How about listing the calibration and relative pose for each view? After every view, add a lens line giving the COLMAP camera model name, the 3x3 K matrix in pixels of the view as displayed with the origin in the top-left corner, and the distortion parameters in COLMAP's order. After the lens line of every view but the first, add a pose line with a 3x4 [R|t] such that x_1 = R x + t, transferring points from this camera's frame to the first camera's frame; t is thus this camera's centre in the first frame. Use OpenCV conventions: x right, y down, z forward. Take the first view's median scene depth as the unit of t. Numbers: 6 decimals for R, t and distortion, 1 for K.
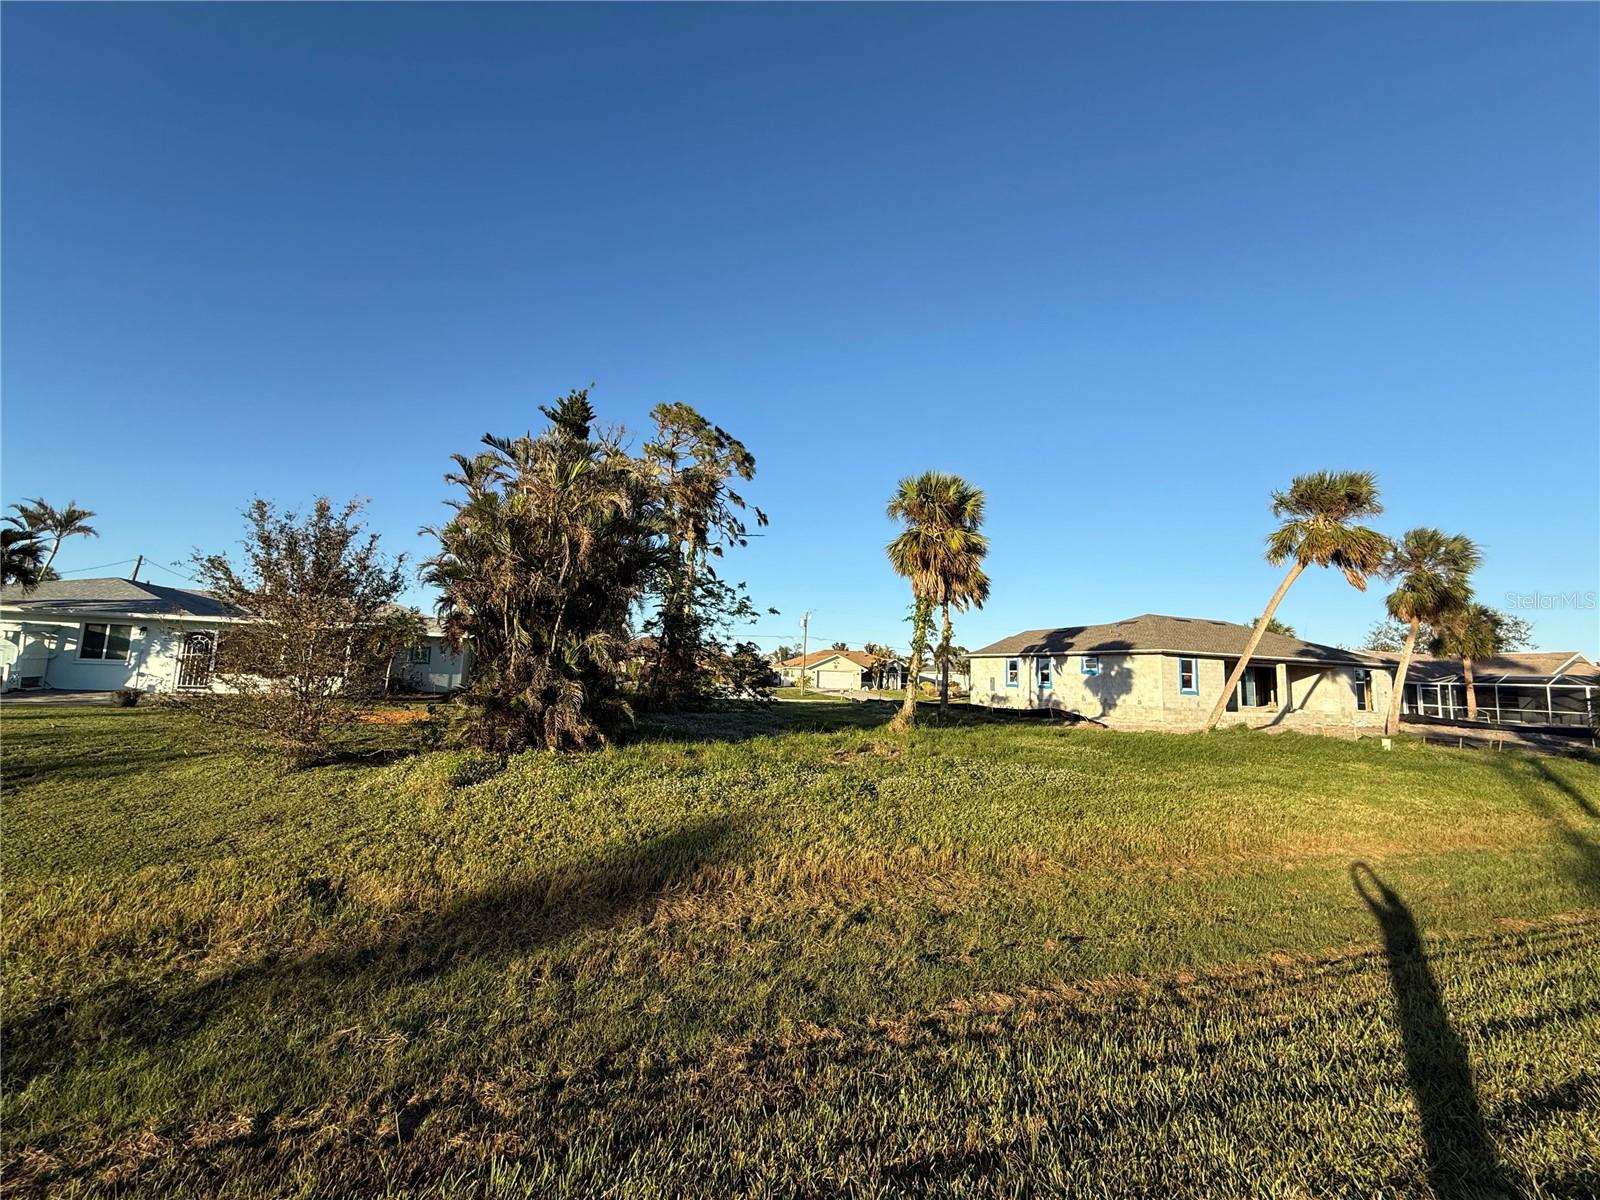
lens RADIAL K [[639.0, 0, 798.6], [0, 639.0, 597.6], [0, 0, 1]] dist [0.000374, 0.000090]
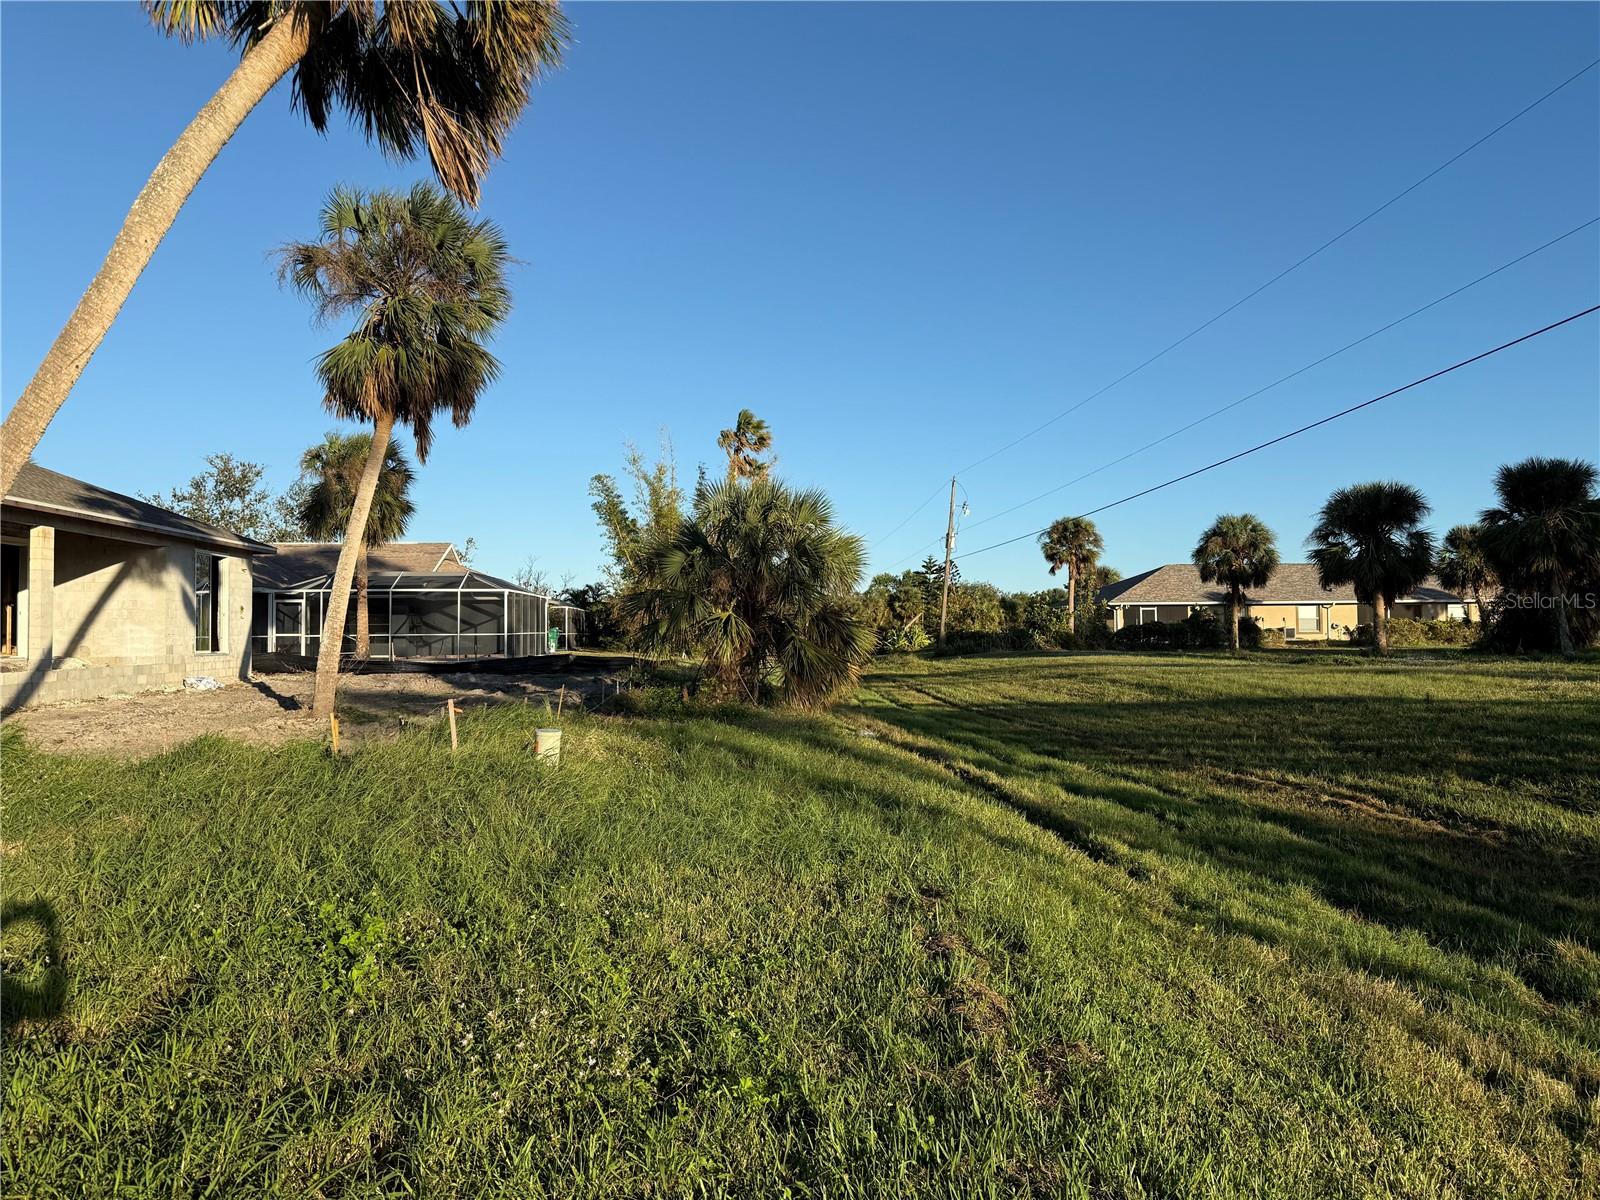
lens RADIAL K [[1097.9, 0, 800.9], [0, 1097.9, 601.2], [0, 0, 1]] dist [0.018061, -0.005504]
pose [[0.256925, -0.015012, 0.966315, 0.279316], [-0.094115, 0.994738, 0.040477, 0.077133], [-0.961838, -0.101345, 0.254160, 0.438377]]
